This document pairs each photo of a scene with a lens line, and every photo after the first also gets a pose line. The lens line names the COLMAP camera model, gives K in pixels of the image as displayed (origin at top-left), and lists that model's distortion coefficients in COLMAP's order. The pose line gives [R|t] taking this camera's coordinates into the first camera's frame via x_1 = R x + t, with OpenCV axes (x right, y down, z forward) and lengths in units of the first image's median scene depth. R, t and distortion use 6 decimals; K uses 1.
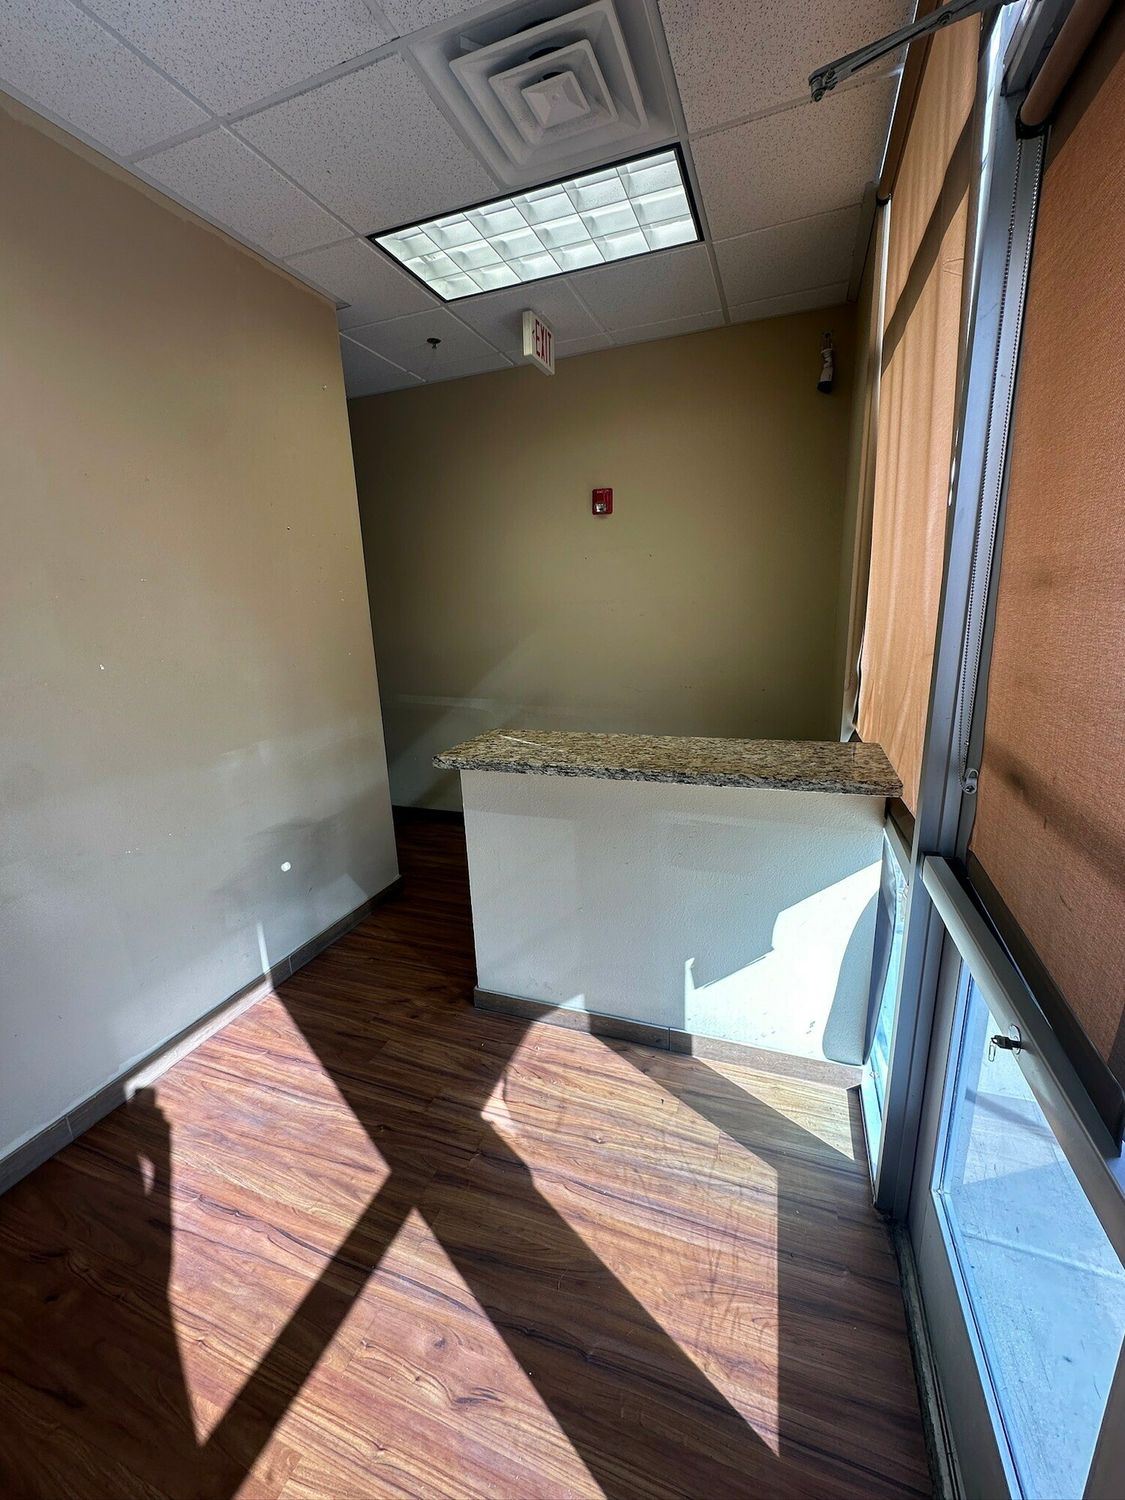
lens RADIAL K [[602.0, 0, 560.7], [0, 602.0, 747.7], [0, 0, 1]] dist [-0.007241, 0.000205]
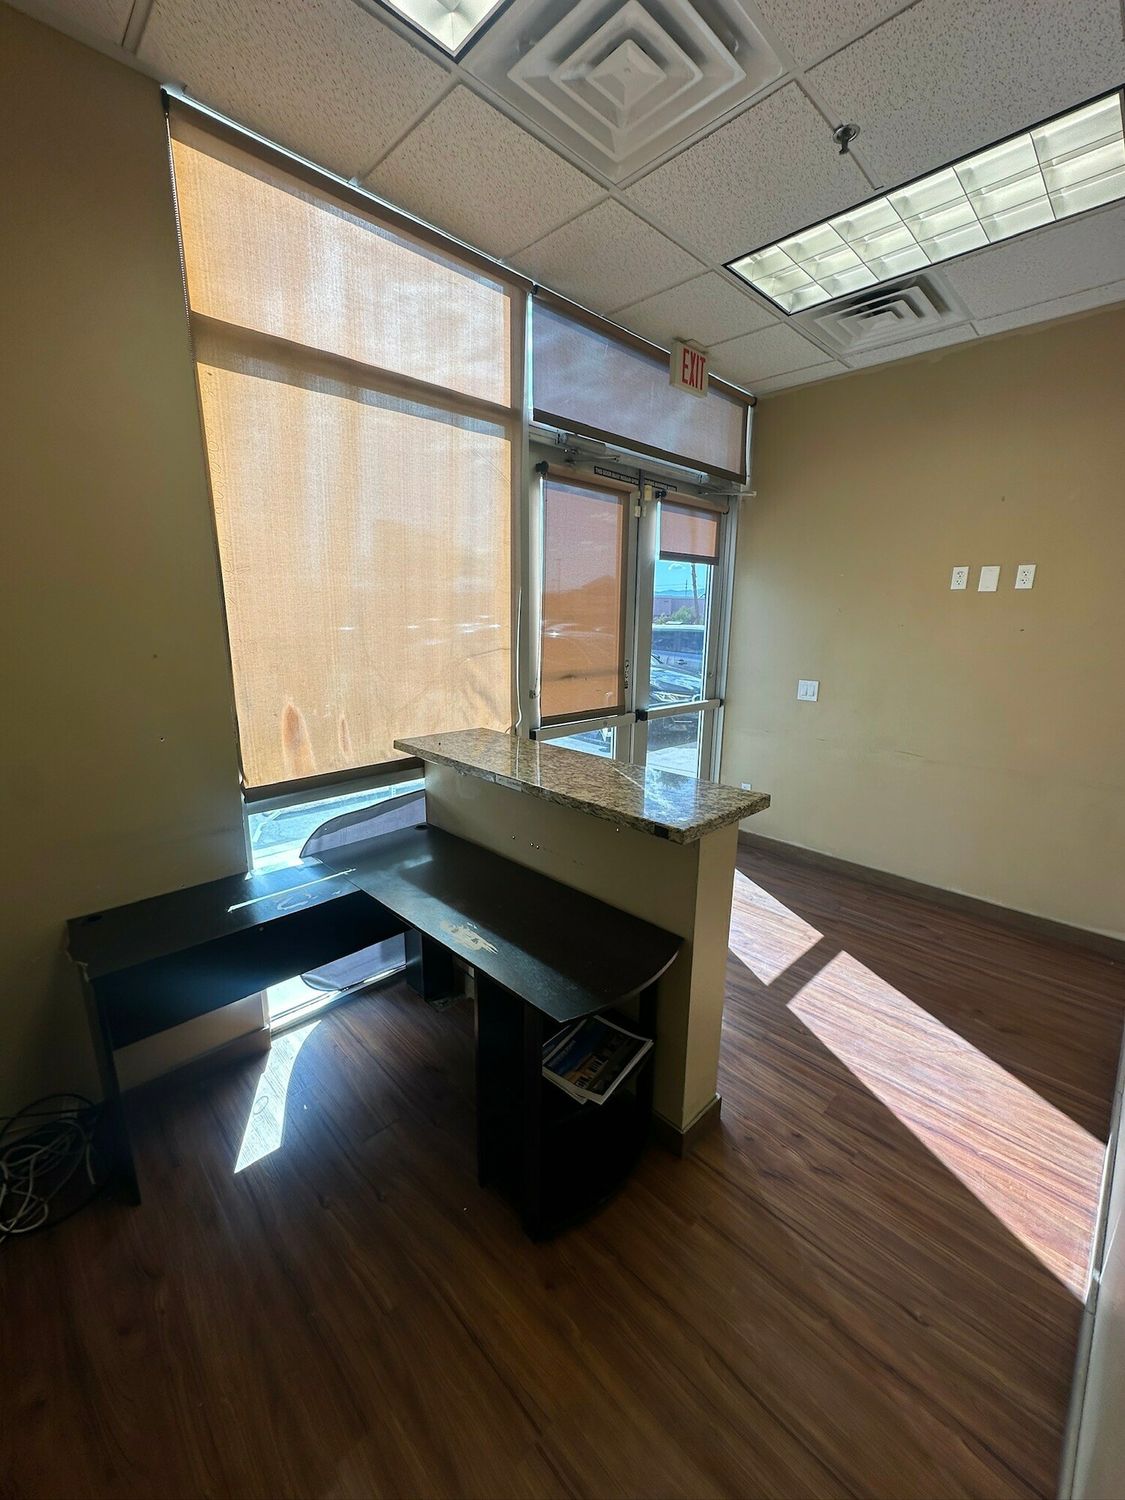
lens RADIAL K [[602.0, 0, 562.1], [0, 602.0, 748.4], [0, 0, 1]] dist [-0.007241, 0.000205]
pose [[-0.903626, -0.068441, 0.422819, -0.319732], [0.122655, 0.904464, 0.408535, -0.466101], [-0.410385, 0.421023, -0.808903, 1.894803]]
